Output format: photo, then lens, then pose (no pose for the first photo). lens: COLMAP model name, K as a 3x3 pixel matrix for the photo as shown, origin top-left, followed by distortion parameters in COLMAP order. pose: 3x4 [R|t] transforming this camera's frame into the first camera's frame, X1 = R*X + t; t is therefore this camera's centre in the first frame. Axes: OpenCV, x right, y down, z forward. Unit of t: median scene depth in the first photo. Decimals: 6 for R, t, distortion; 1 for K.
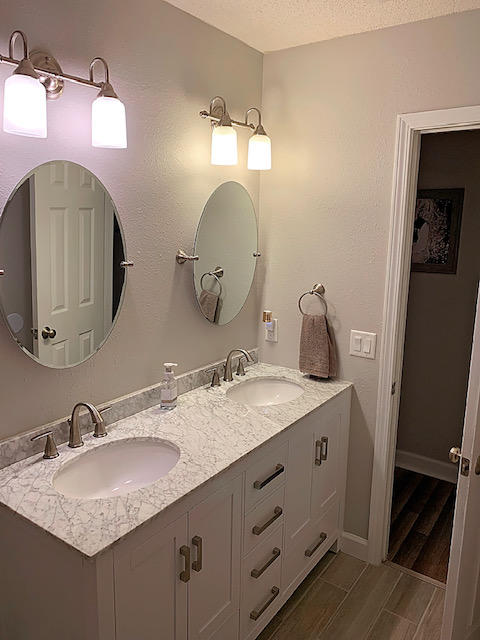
lens RADIAL K [[487.7, 0, 237.6], [0, 487.7, 318.3], [0, 0, 1]] dist [0.045911, -0.055902]
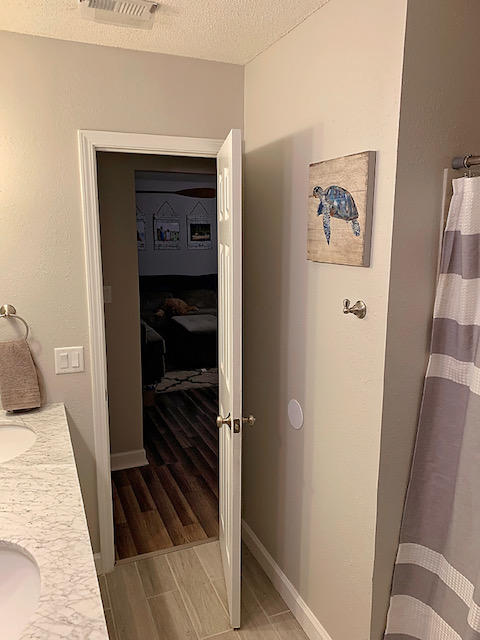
lens RADIAL K [[487.7, 0, 237.6], [0, 487.7, 318.3], [0, 0, 1]] dist [0.045911, -0.055902]
pose [[0.541083, -0.165373, 0.824549, -0.352071], [0.178105, 0.980768, 0.079828, -0.046752], [-0.821893, 0.103663, 0.560130, 0.174838]]
